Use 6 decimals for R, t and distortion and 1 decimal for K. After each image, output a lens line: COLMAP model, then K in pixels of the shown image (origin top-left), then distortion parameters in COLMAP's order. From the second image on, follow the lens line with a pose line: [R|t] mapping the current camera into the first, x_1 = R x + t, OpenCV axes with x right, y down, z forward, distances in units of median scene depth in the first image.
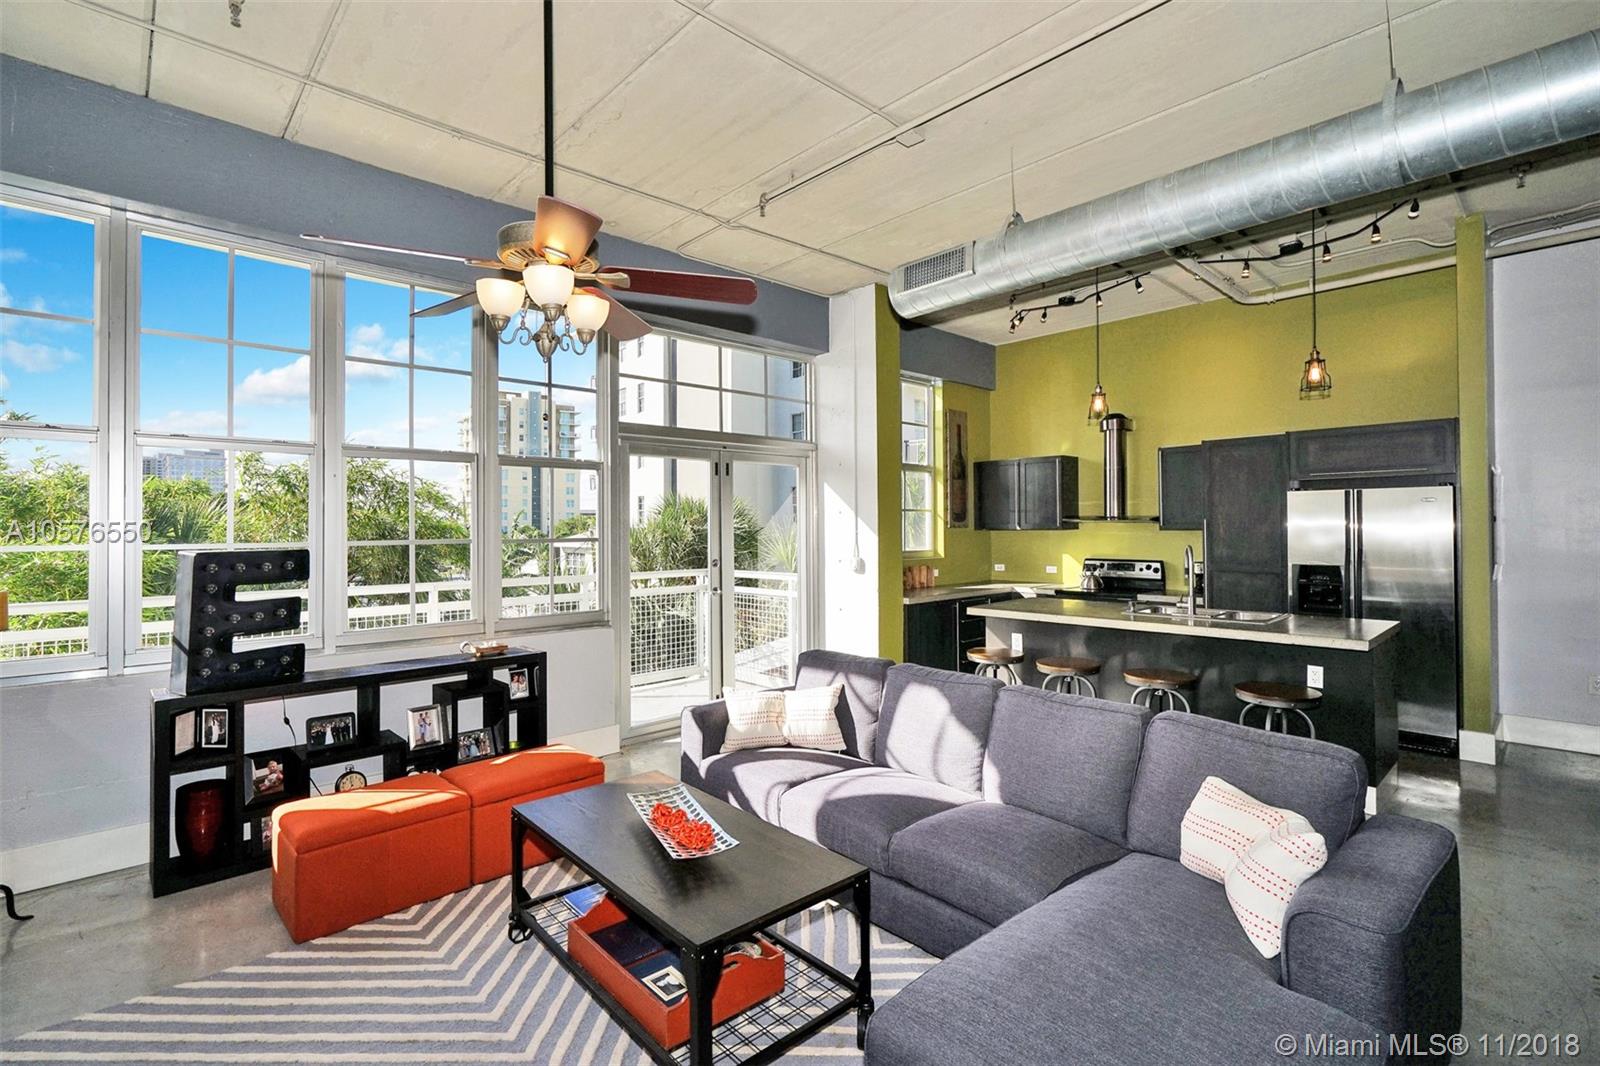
lens RADIAL K [[750.5, 0, 801.2], [0, 750.5, 517.2], [0, 0, 1]] dist [-0.004247, 0.005745]
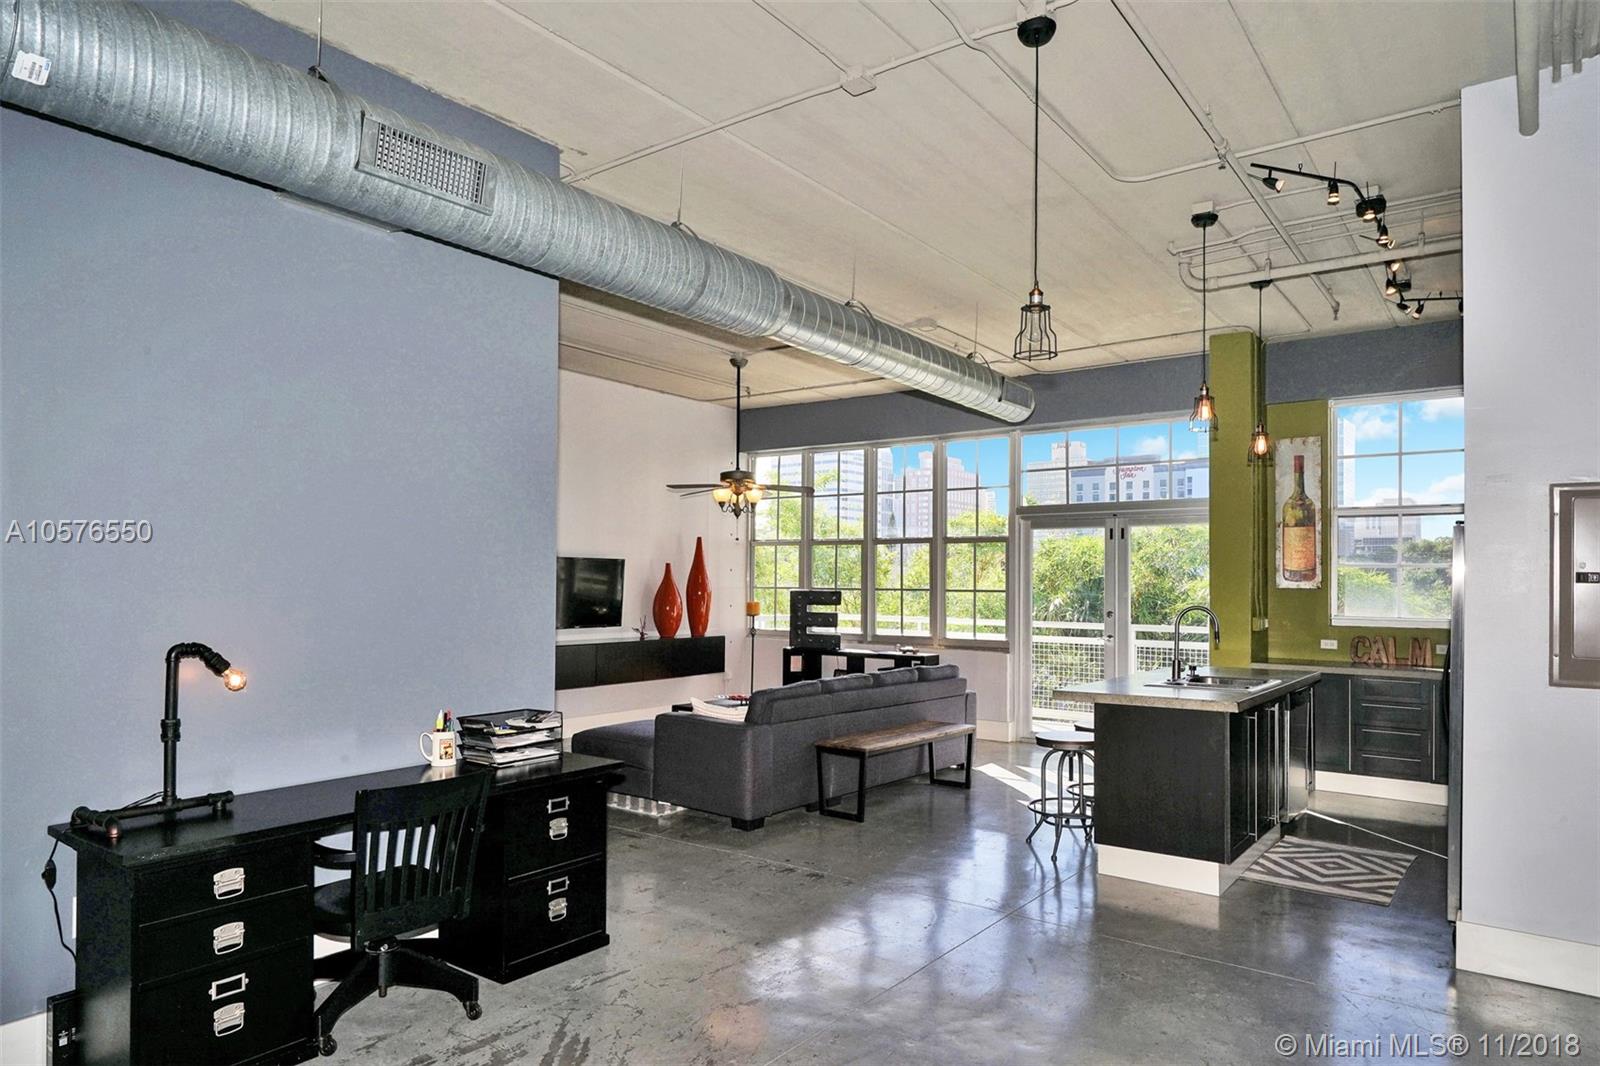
lens RADIAL K [[984.1, 0, 795.4], [0, 984.1, 563.6], [0, 0, 1]] dist [-0.001243, -0.000486]
pose [[0.168072, -0.011903, -0.985703, 1.484286], [0.001821, 0.999929, -0.011765, -0.001020], [0.985773, 0.000183, 0.168082, 0.286810]]
